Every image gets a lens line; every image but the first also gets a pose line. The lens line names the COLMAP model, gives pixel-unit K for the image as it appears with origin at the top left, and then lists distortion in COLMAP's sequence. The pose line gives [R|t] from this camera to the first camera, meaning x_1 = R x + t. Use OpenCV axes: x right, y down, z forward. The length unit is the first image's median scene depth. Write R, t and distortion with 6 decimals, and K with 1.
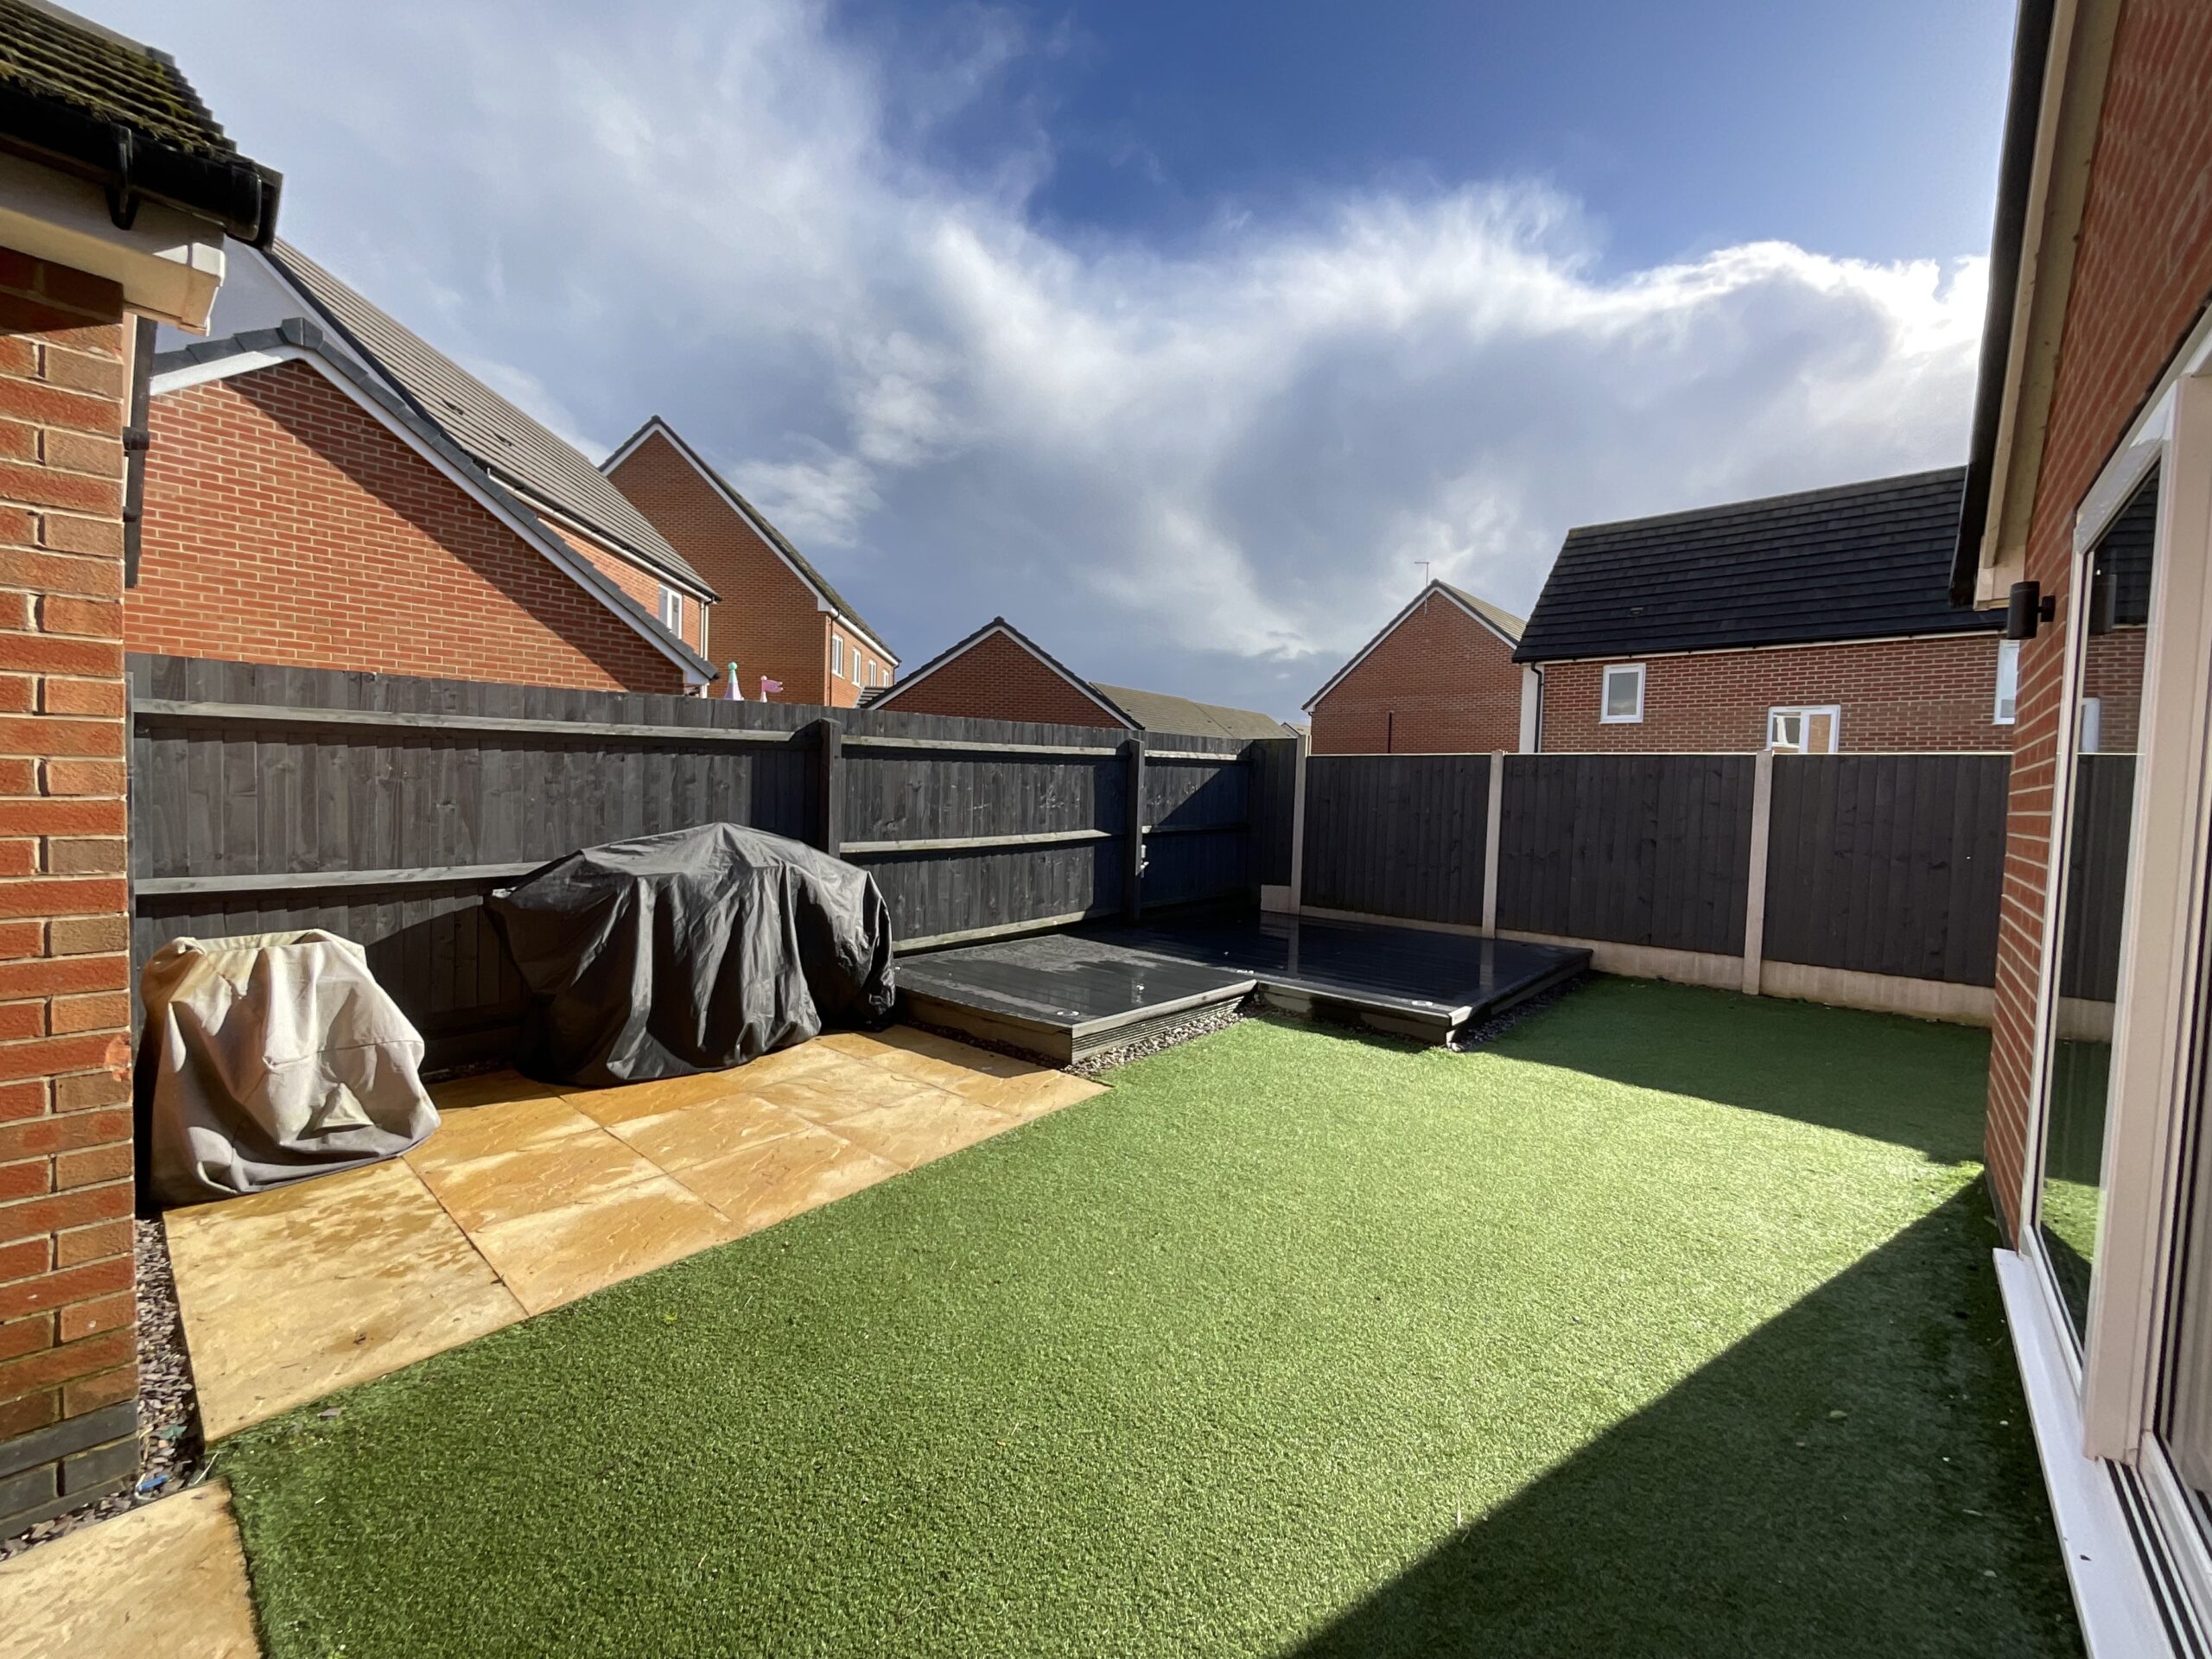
lens RADIAL K [[893.0, 0, 1104.2], [0, 893.0, 830.3], [0, 0, 1]] dist [0.008497, -0.006142]
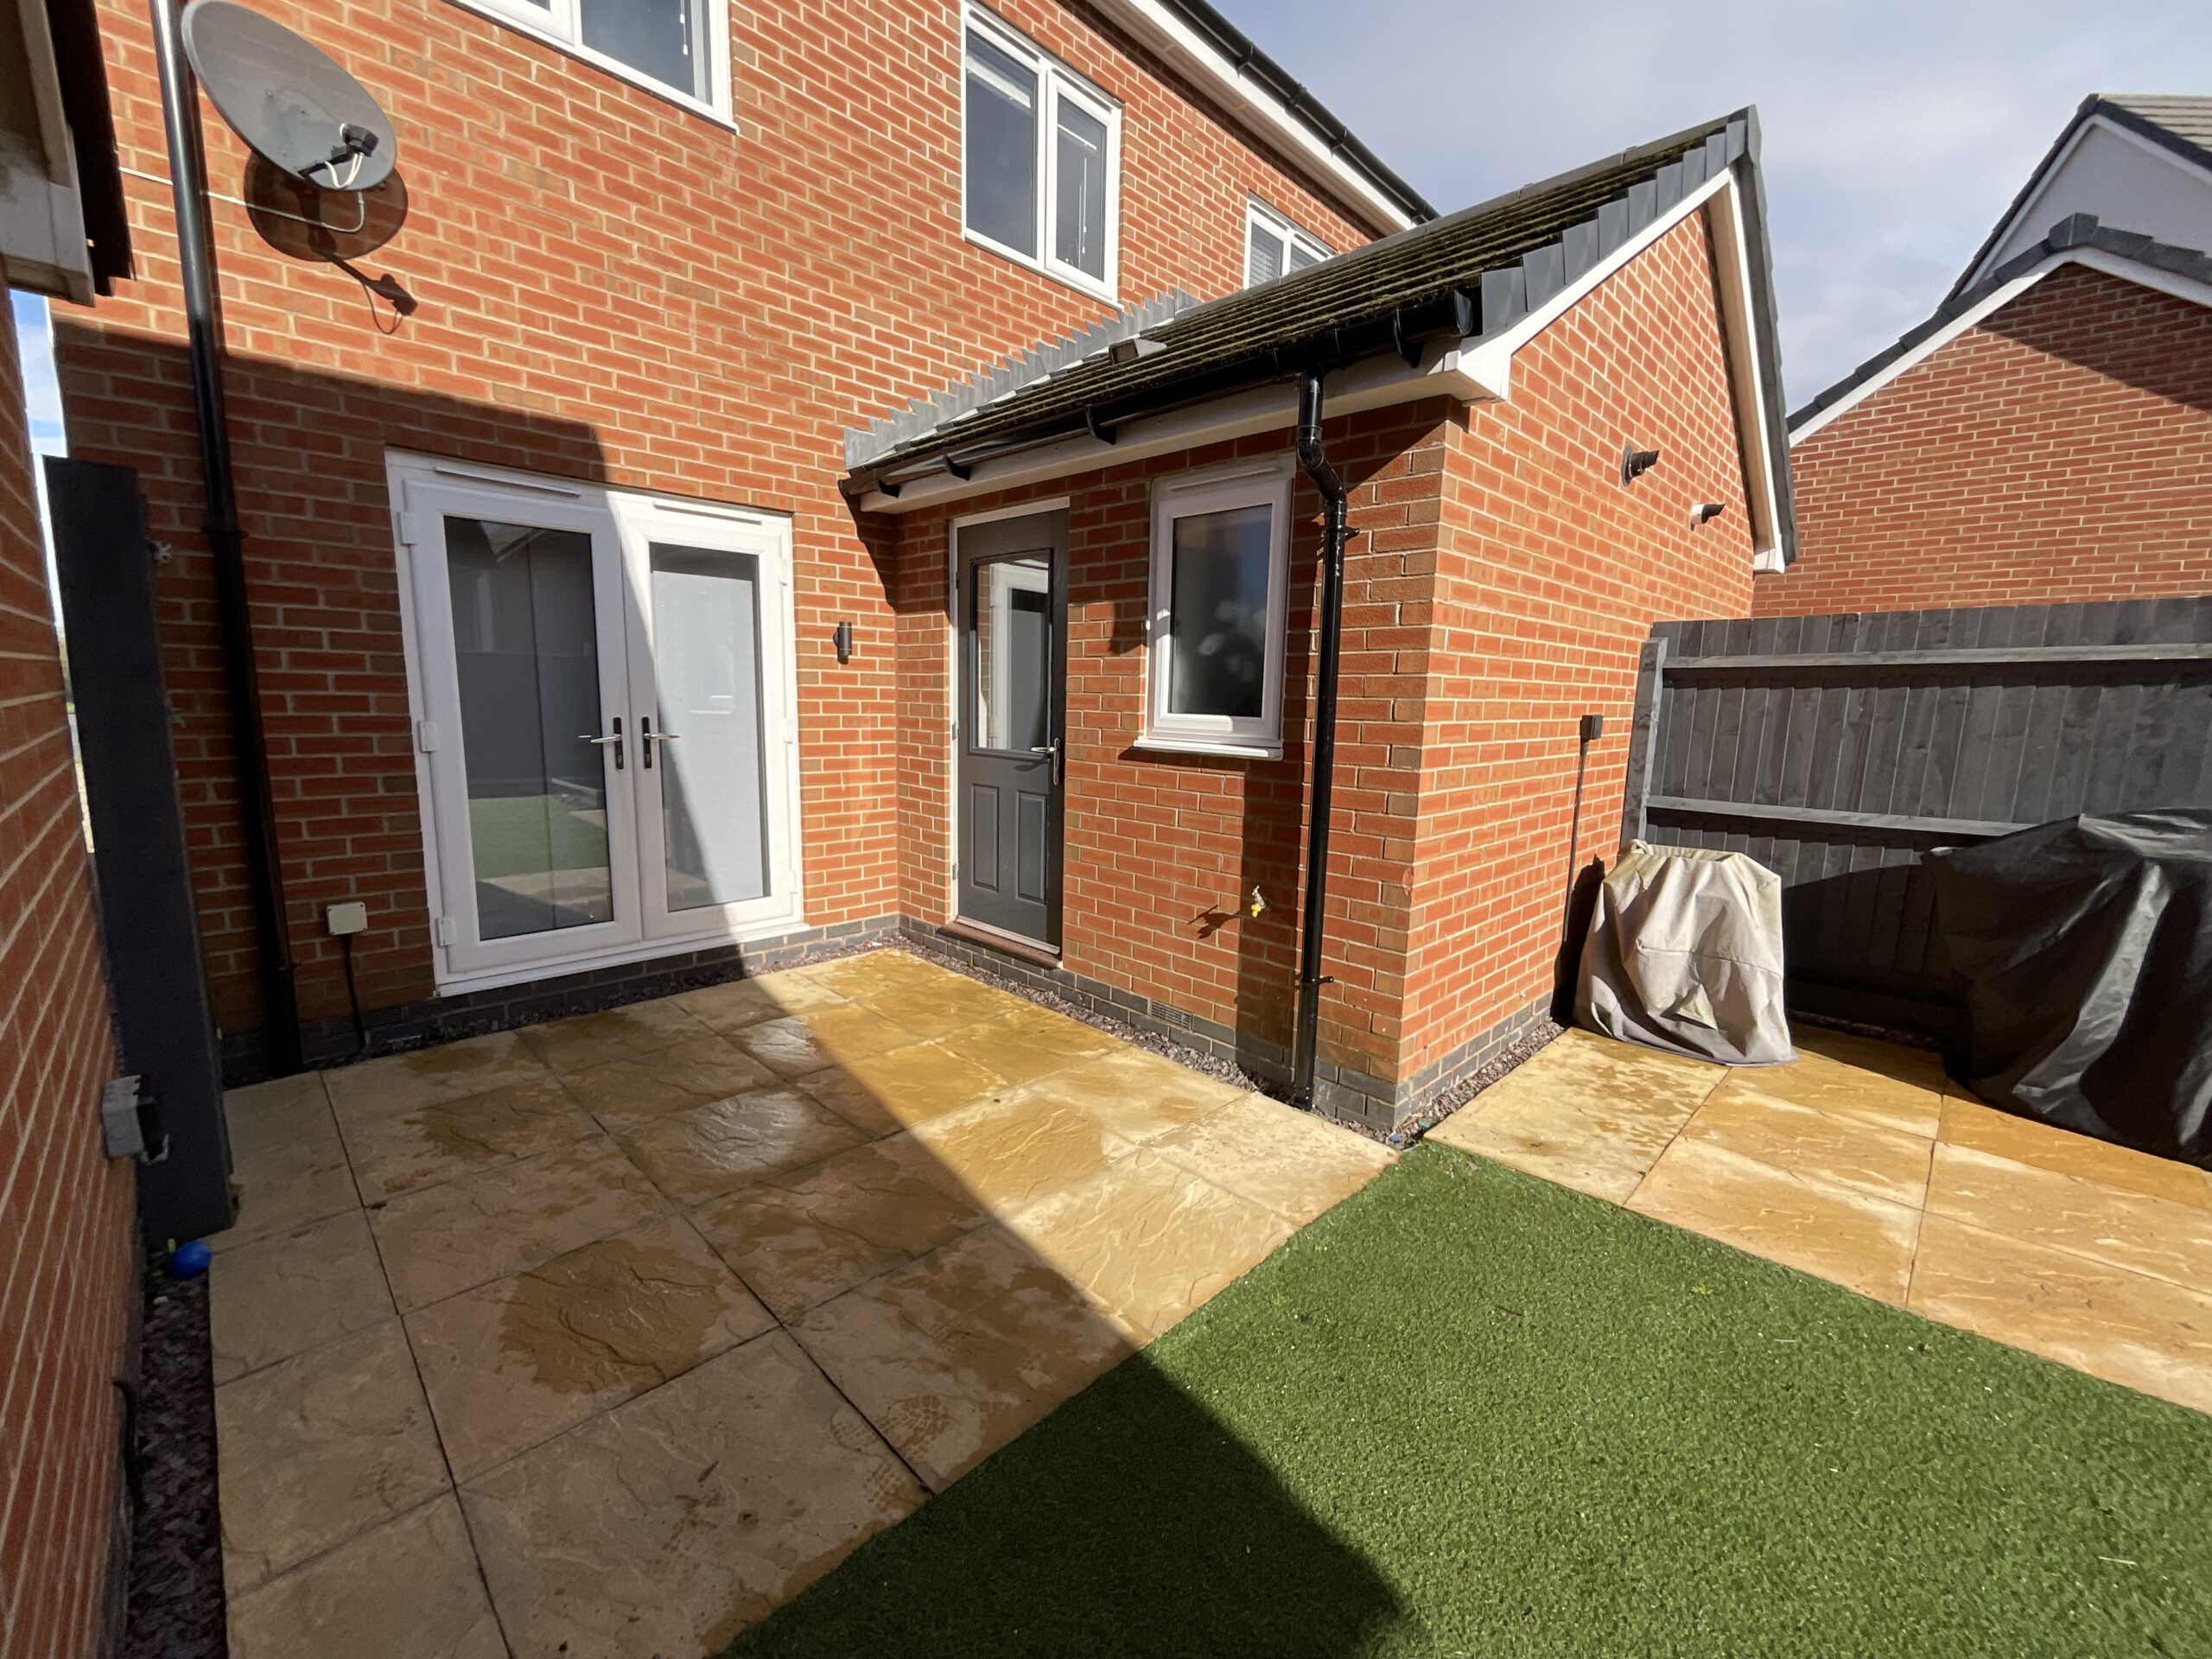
lens RADIAL K [[893.0, 0, 1104.2], [0, 893.0, 830.3], [0, 0, 1]] dist [0.008497, -0.006142]
pose [[-0.065914, 0.119806, -0.990607, 0.312981], [-0.067844, 0.989930, 0.124239, -0.003889], [0.995516, 0.075396, -0.057122, 0.287897]]
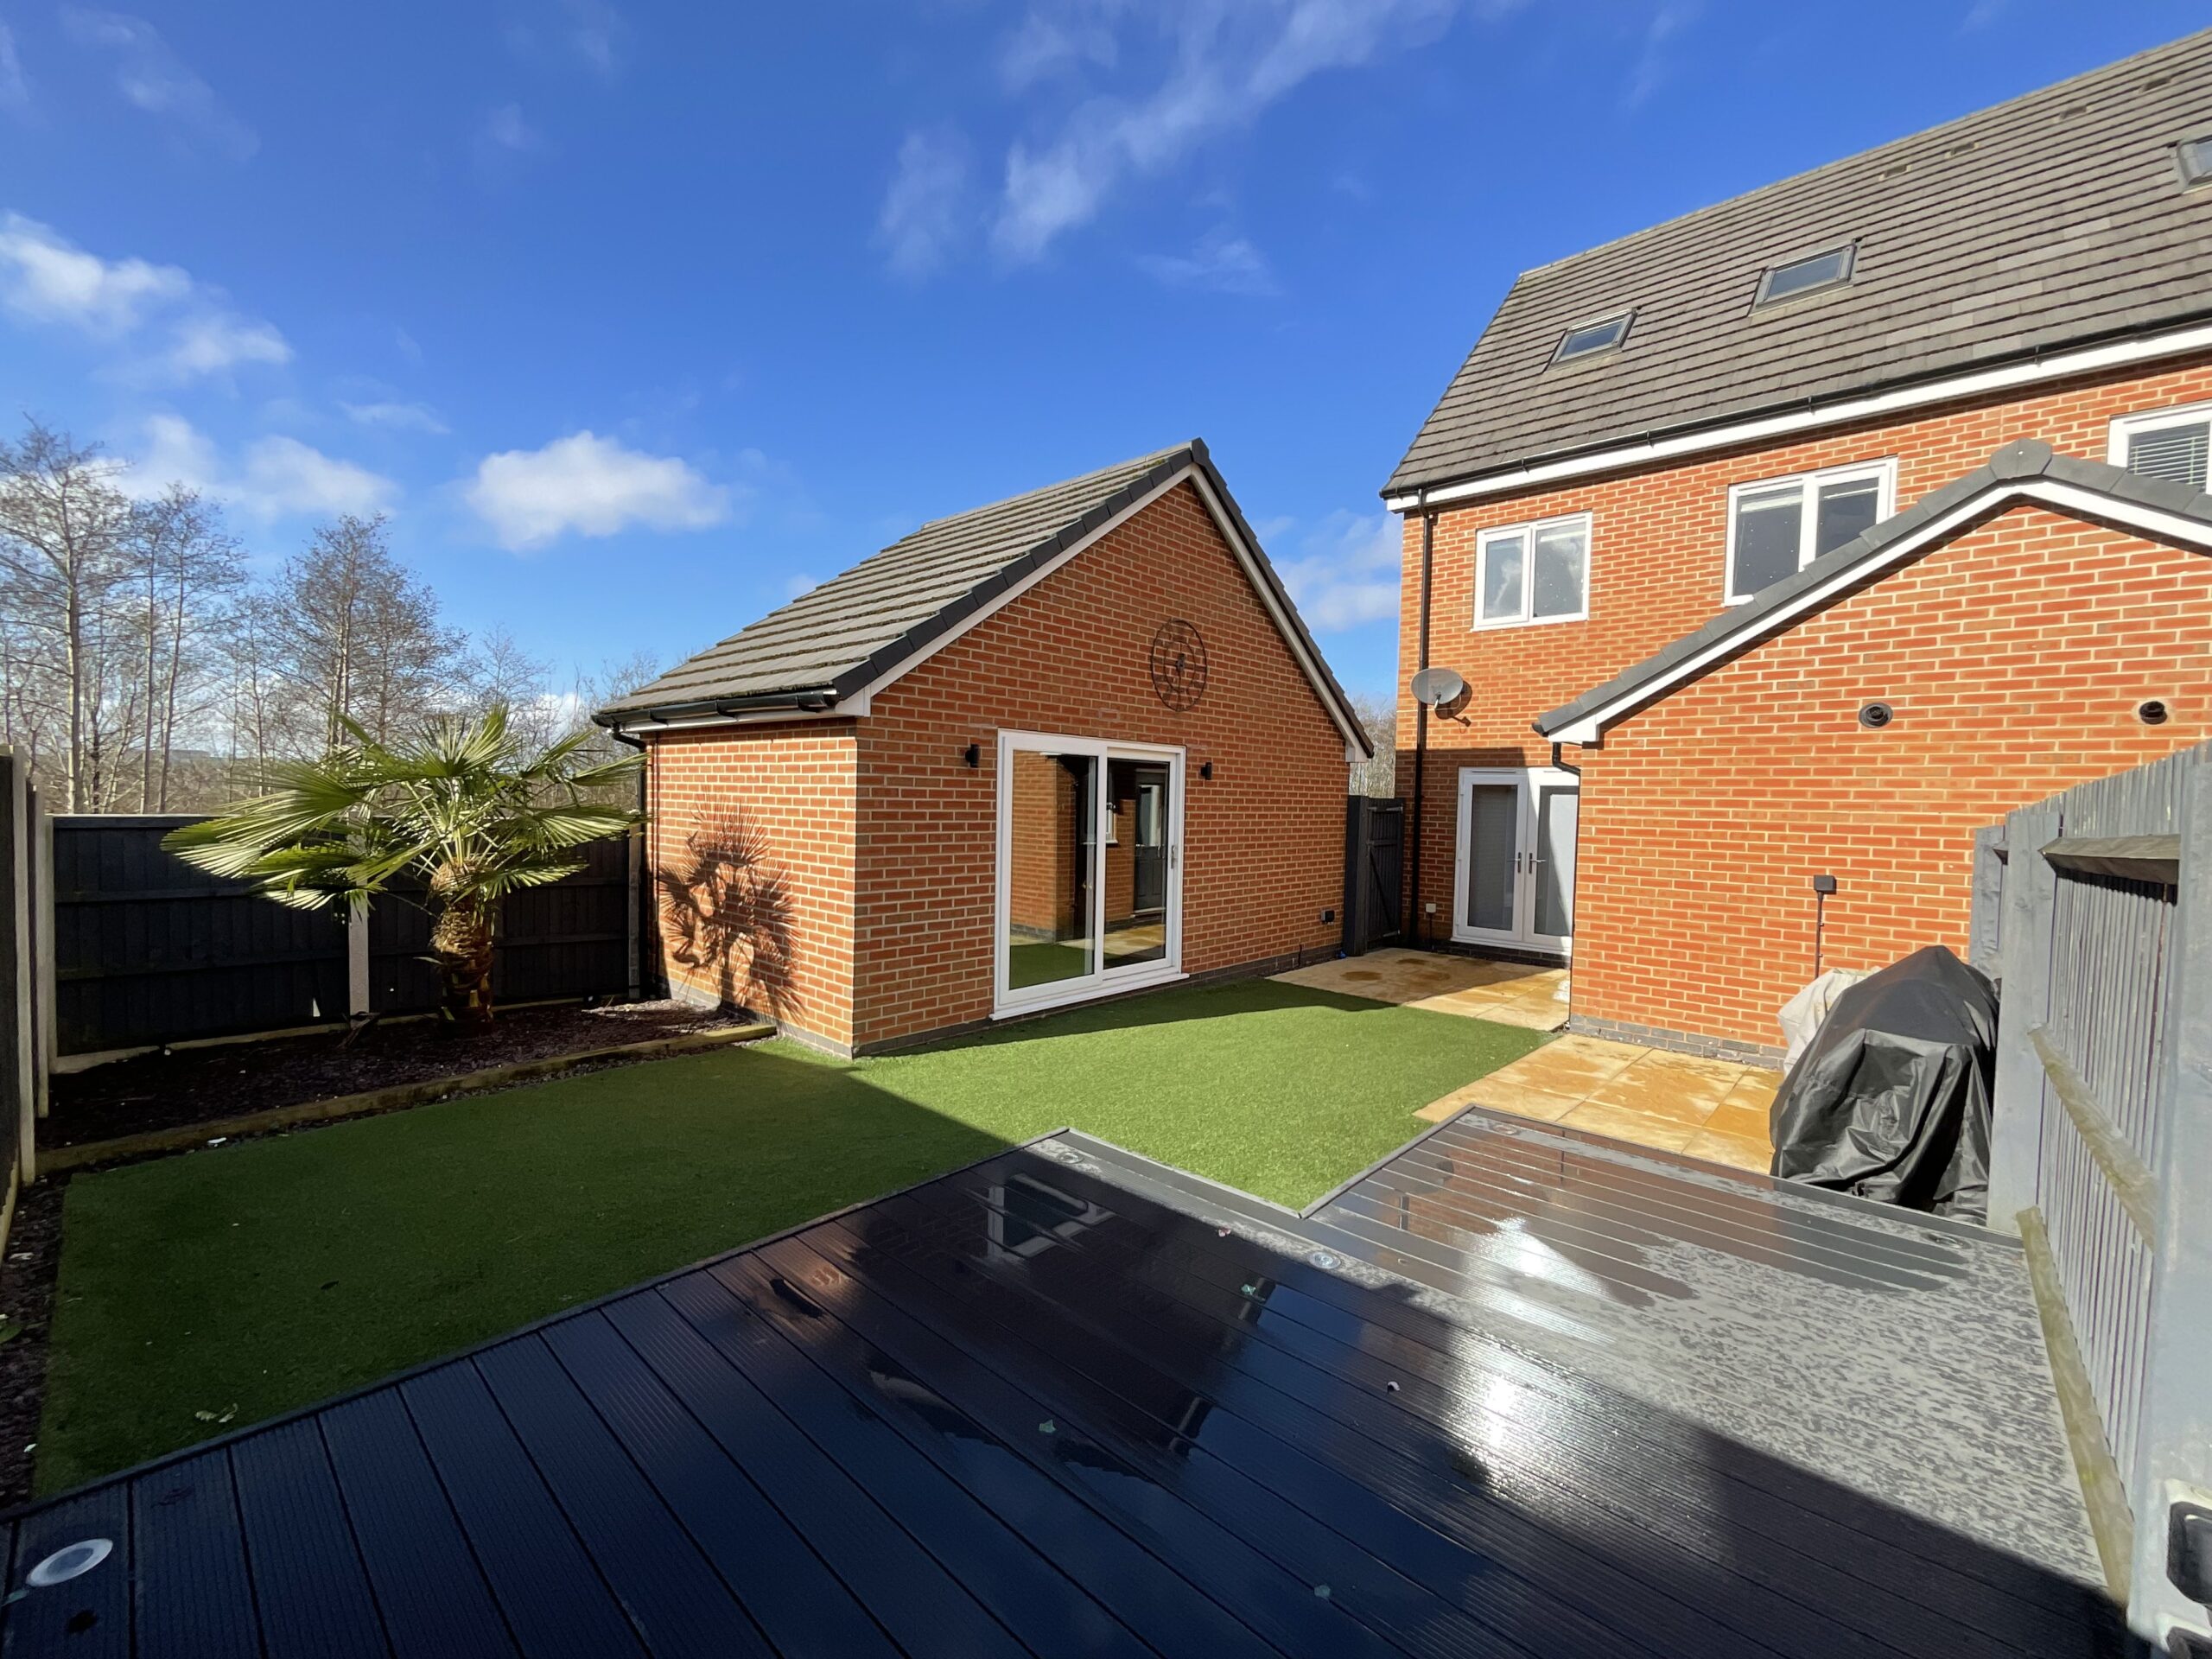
lens RADIAL K [[893.0, 0, 1104.2], [0, 893.0, 830.3], [0, 0, 1]] dist [0.008497, -0.006142]
pose [[-0.998348, -0.051609, 0.025272, 0.532817], [-0.049427, 0.995531, 0.080468, -0.226491], [-0.029312, 0.079086, -0.996437, 2.815973]]
